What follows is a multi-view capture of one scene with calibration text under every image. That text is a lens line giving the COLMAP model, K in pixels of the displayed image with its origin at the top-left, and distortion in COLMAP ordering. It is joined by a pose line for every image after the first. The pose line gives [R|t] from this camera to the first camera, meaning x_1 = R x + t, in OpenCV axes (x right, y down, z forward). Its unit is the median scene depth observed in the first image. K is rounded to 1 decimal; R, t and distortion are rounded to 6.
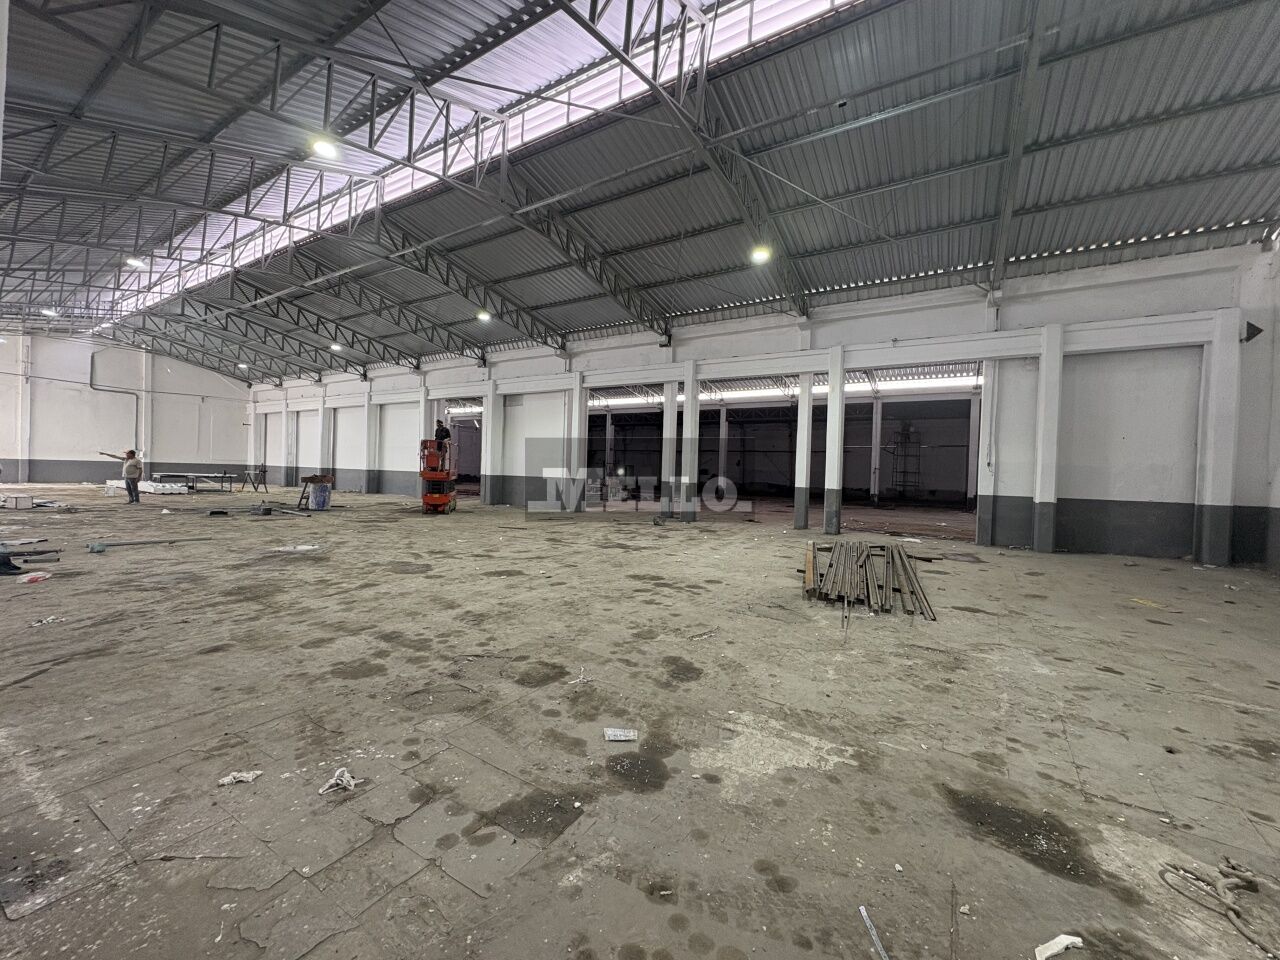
lens RADIAL K [[517.7, 0, 639.7], [0, 517.7, 479.9], [0, 0, 1]] dist [-0.000022, 0.000671]
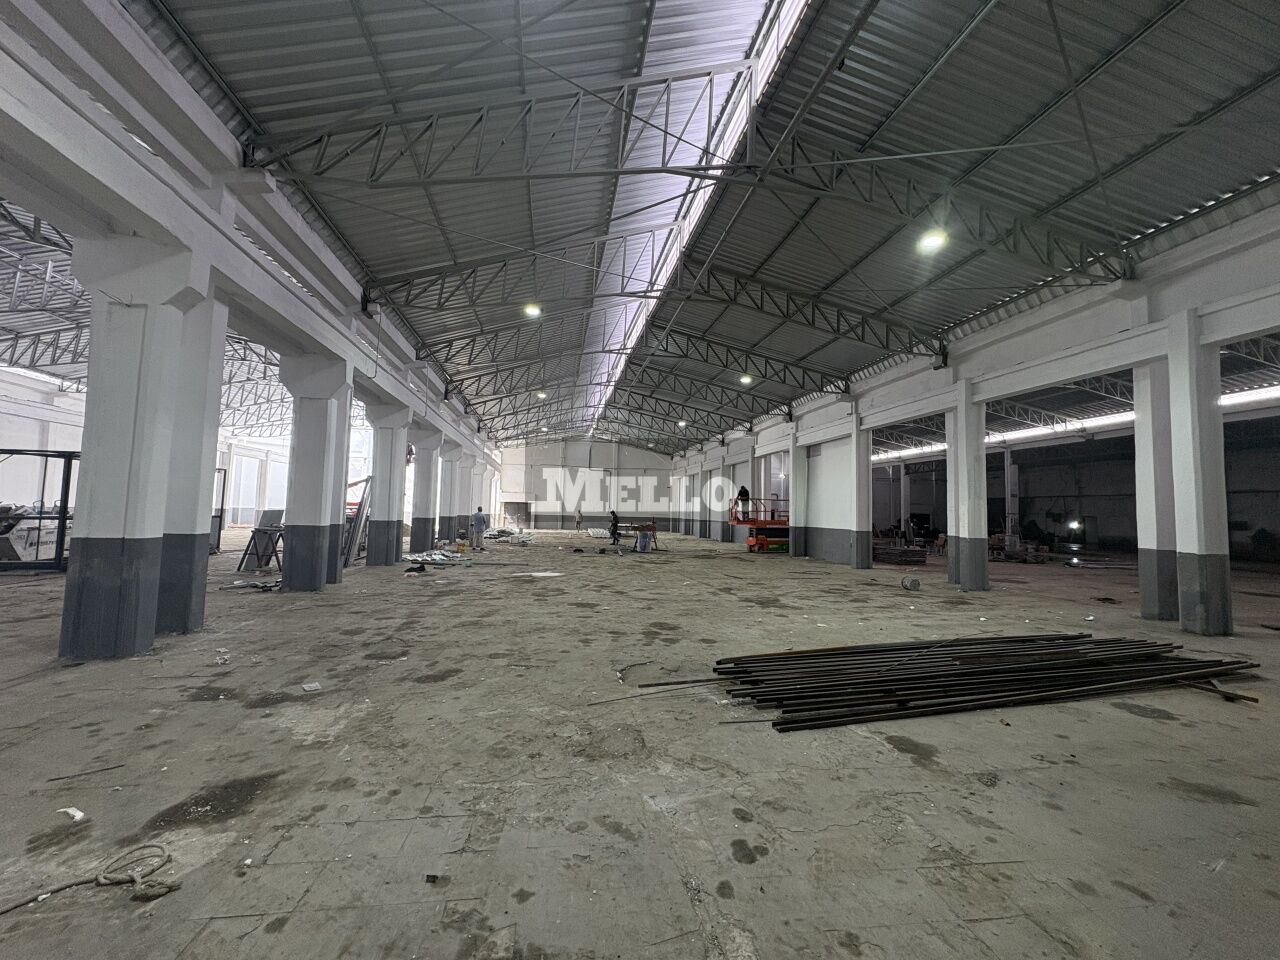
lens RADIAL K [[517.7, 0, 635.5], [0, 517.7, 479.8], [0, 0, 1]] dist [-0.000022, 0.000671]
pose [[0.653483, -0.060719, -0.754502, 0.408268], [-0.016600, 0.995388, -0.094481, 0.000422], [0.756759, 0.074267, 0.649462, 0.152416]]
